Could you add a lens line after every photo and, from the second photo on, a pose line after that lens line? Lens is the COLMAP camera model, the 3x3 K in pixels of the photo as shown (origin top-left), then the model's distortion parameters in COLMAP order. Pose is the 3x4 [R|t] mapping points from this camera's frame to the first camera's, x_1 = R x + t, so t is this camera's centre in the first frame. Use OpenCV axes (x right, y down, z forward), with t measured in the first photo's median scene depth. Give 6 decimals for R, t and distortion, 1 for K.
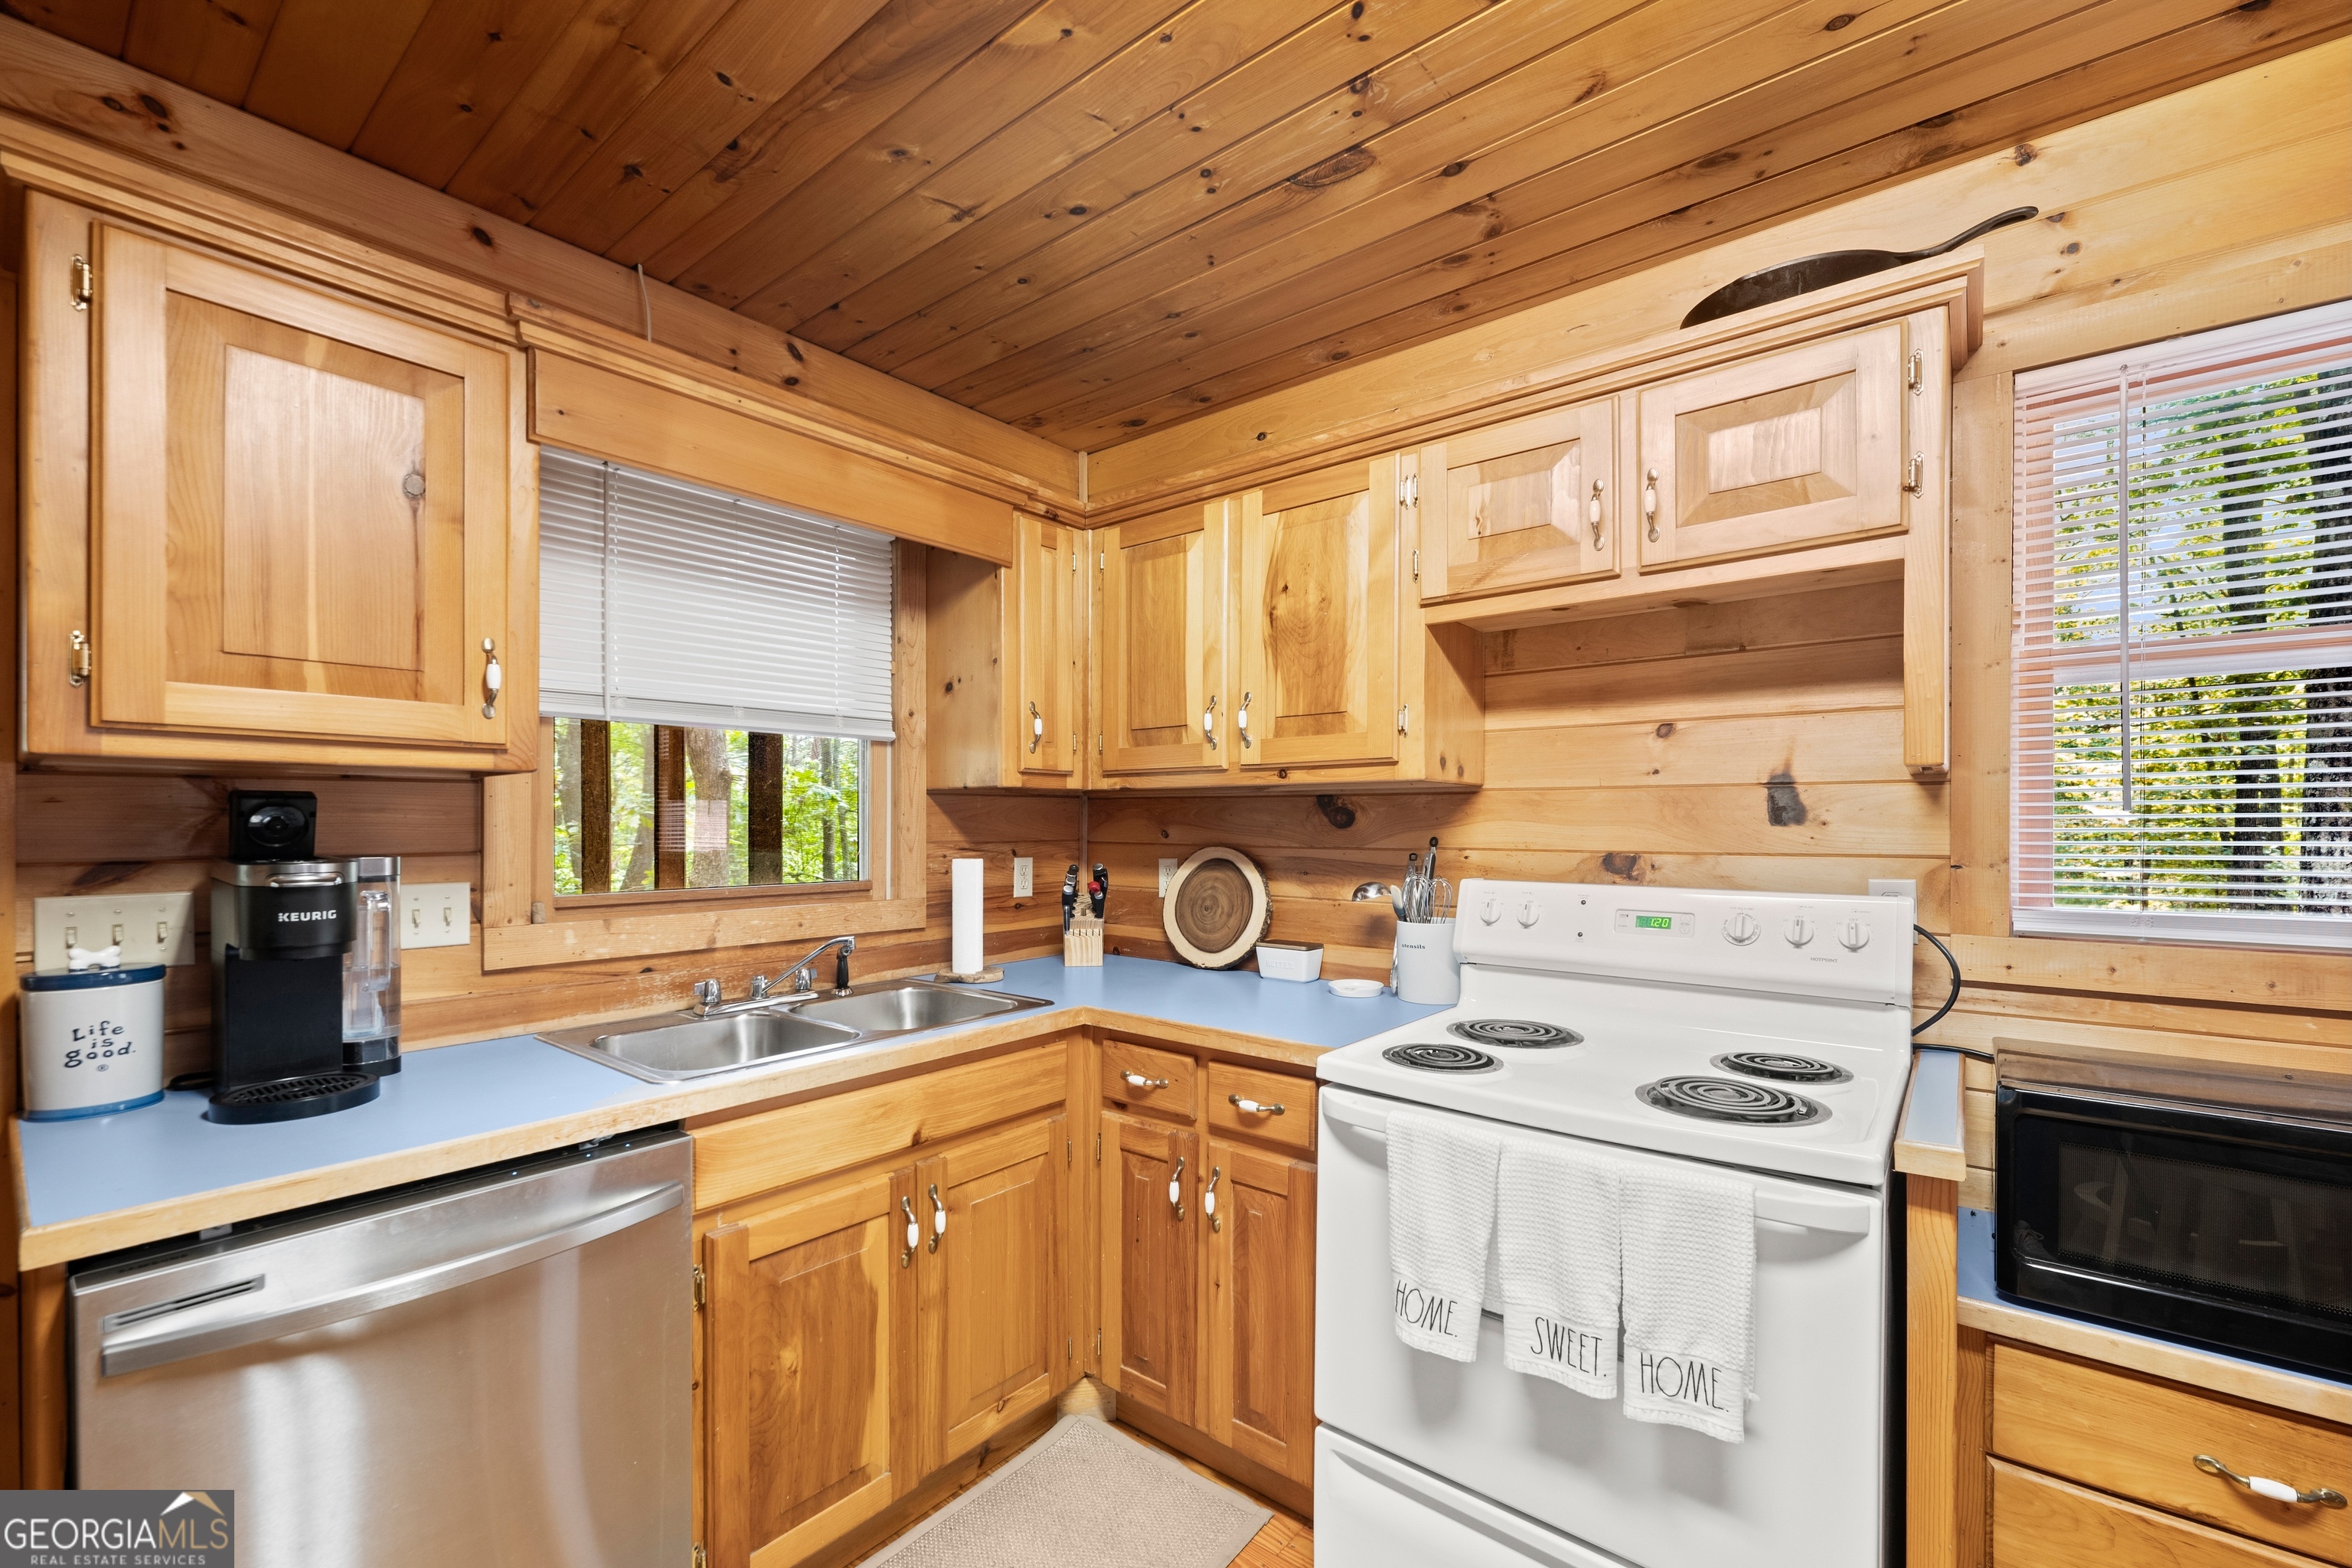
lens RADIAL K [[972.7, 0, 1156.6], [0, 972.7, 824.2], [0, 0, 1]] dist [0.000371, 0.000401]
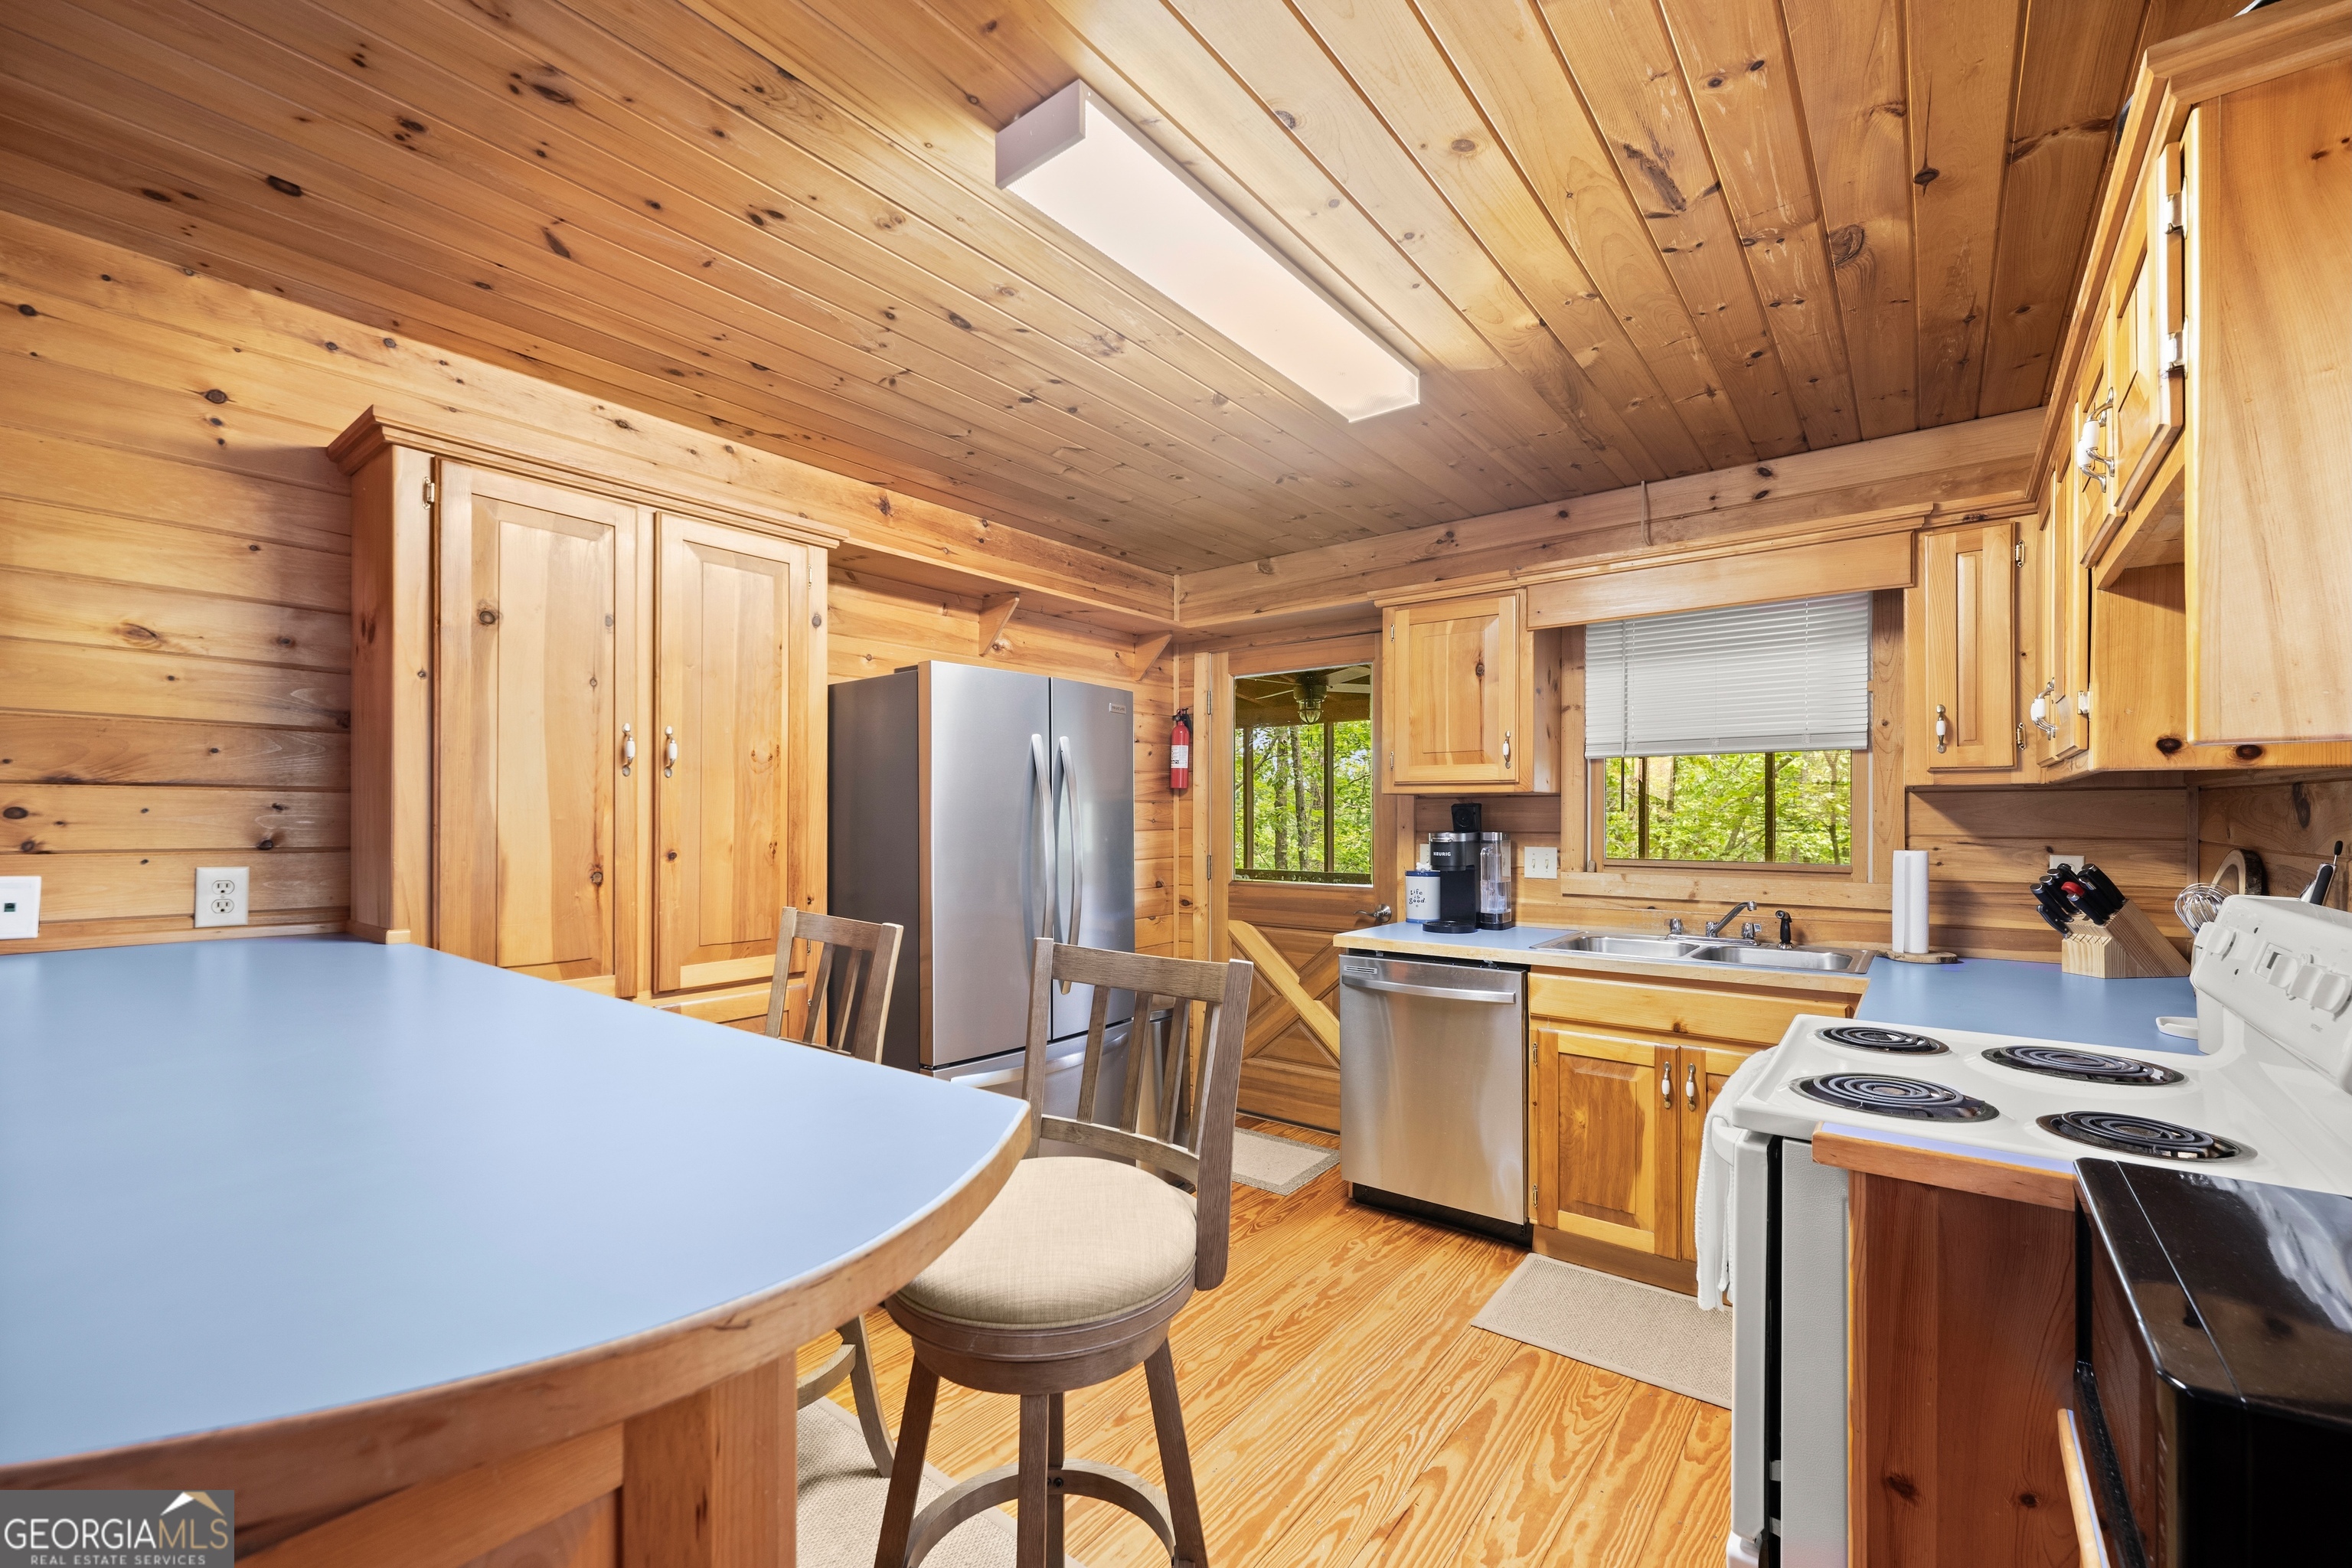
lens RADIAL K [[972.7, 0, 1185.6], [0, 972.7, 809.4], [0, 0, 1]] dist [0.000371, 0.000401]
pose [[0.034554, -0.006118, -0.999384, 1.253598], [-0.004163, 0.999972, -0.006265, -0.001812], [0.999394, 0.004376, 0.034527, 0.190816]]
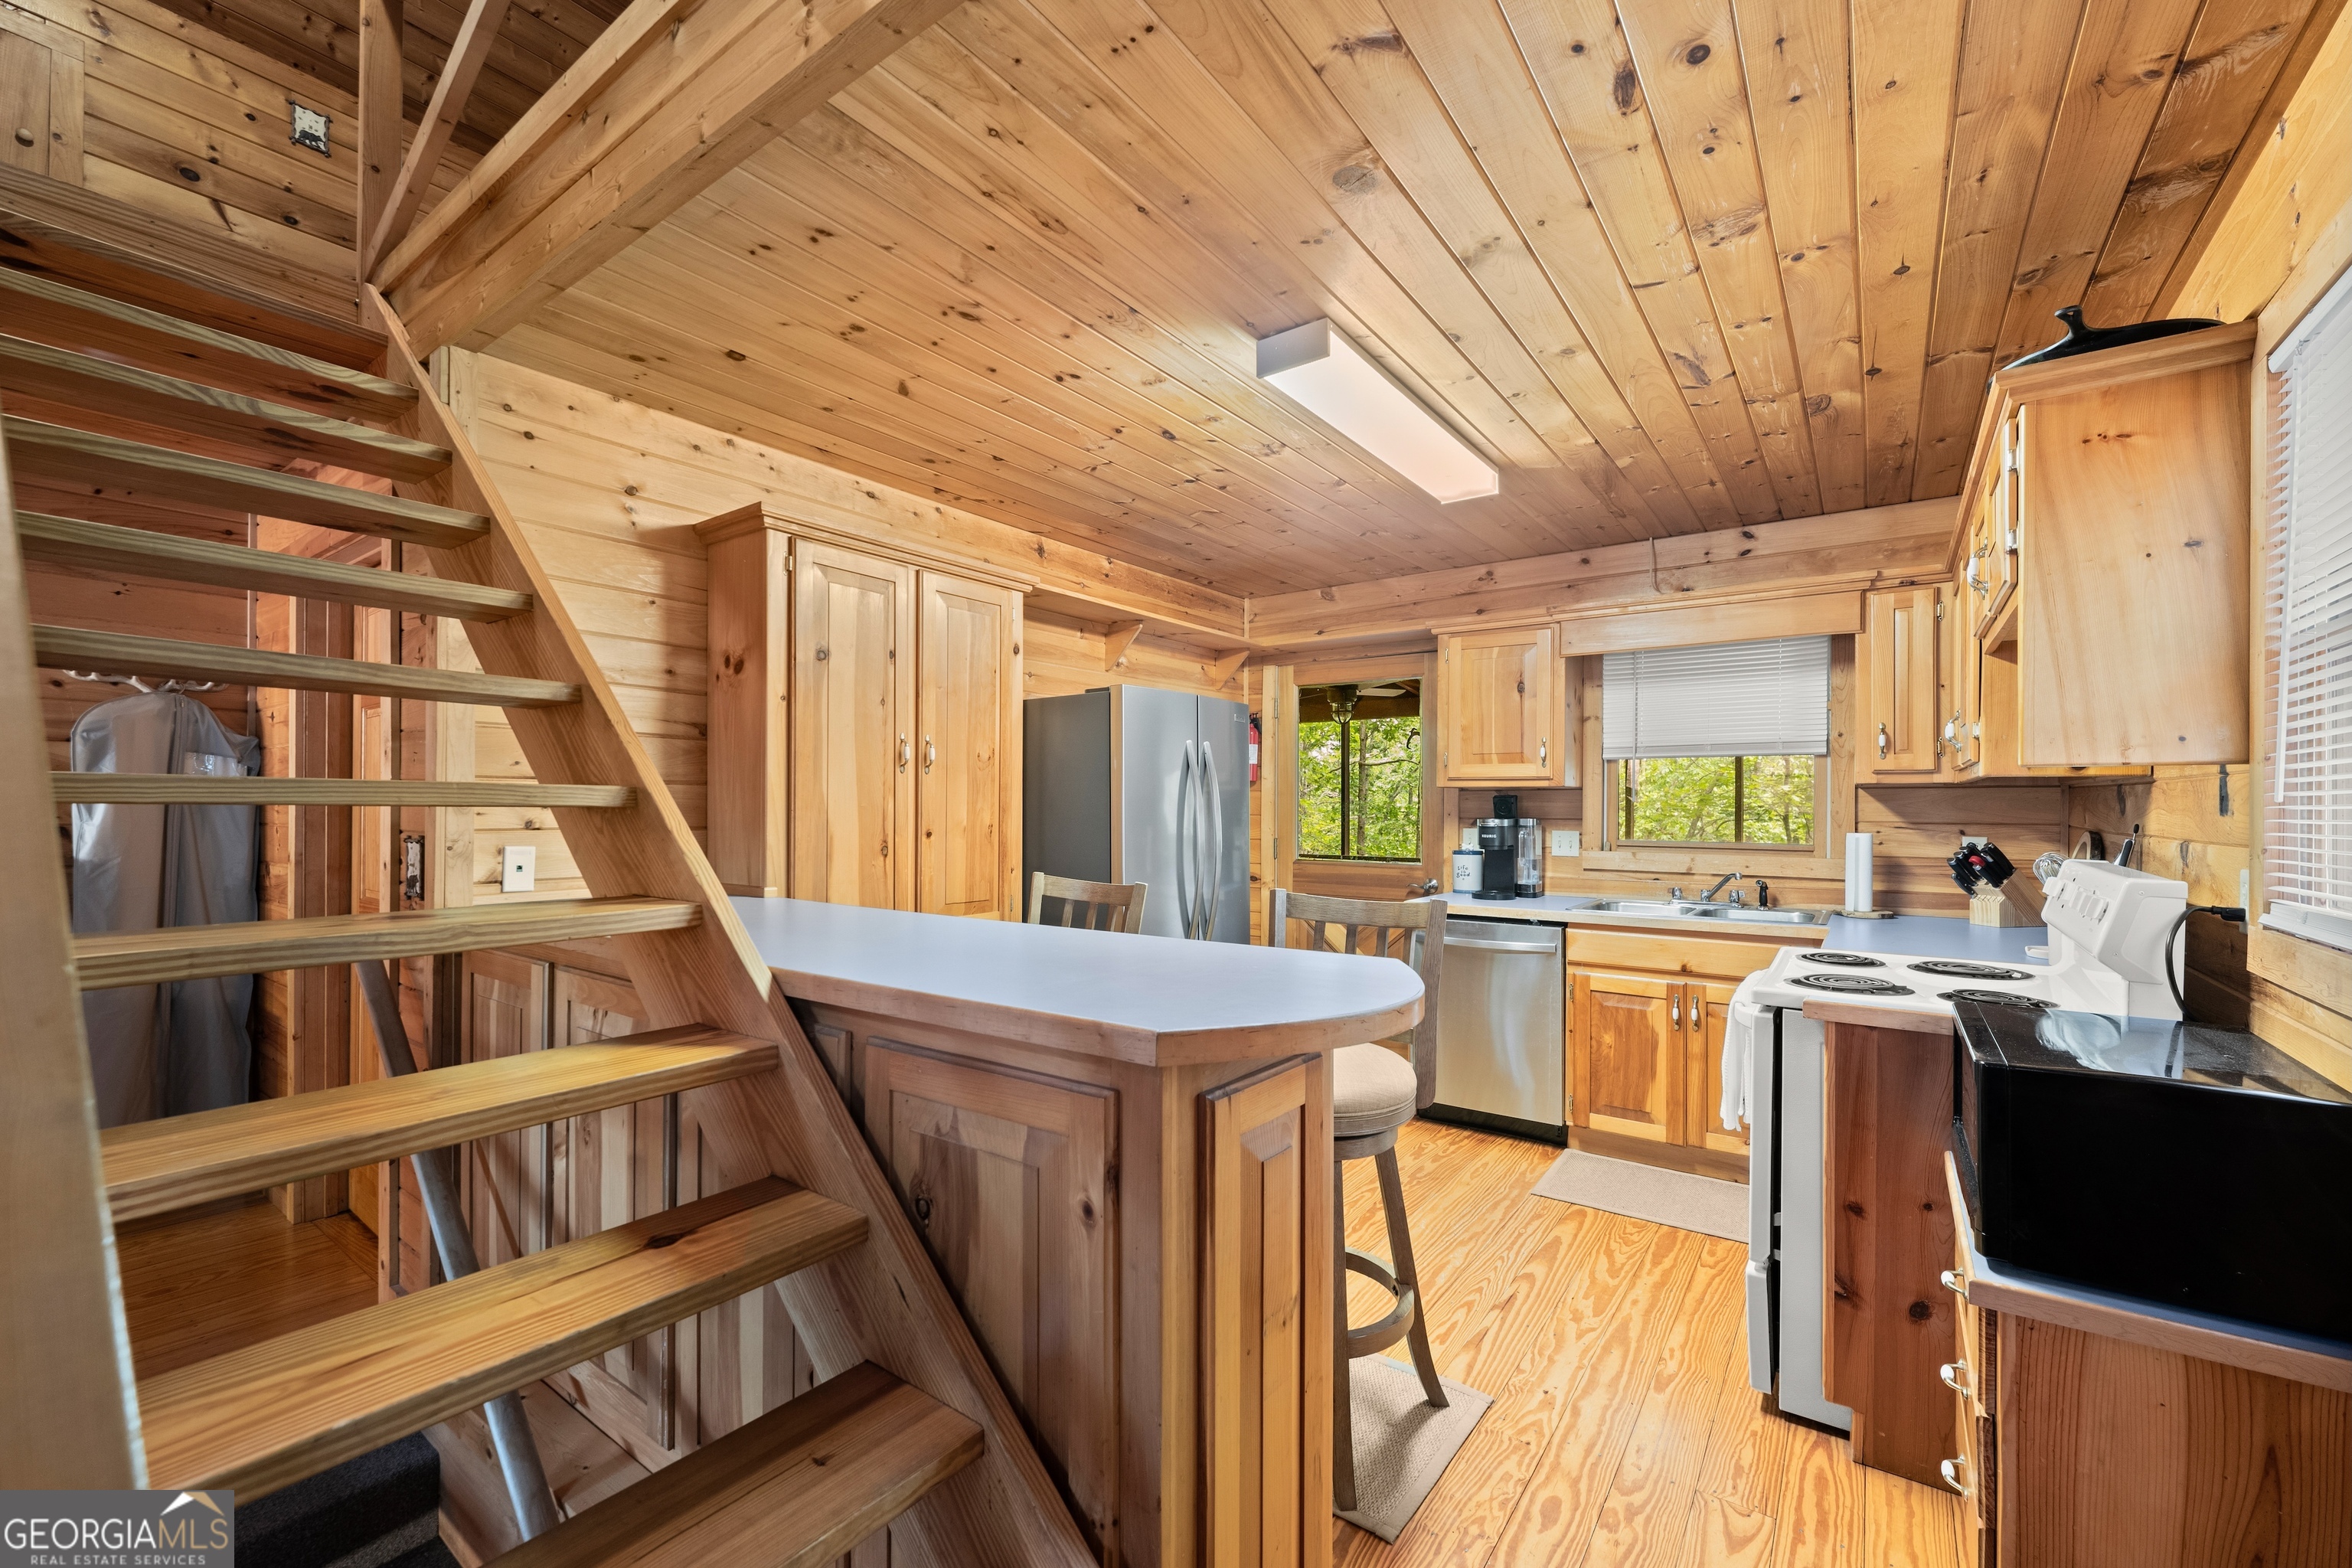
lens RADIAL K [[972.7, 0, 1180.6], [0, 972.7, 798.9], [0, 0, 1]] dist [0.000371, 0.000401]
pose [[0.068616, -0.004439, -0.997633, 1.673679], [-0.007496, 0.999960, -0.004965, -0.001355], [0.997615, 0.007819, 0.068580, -0.154669]]
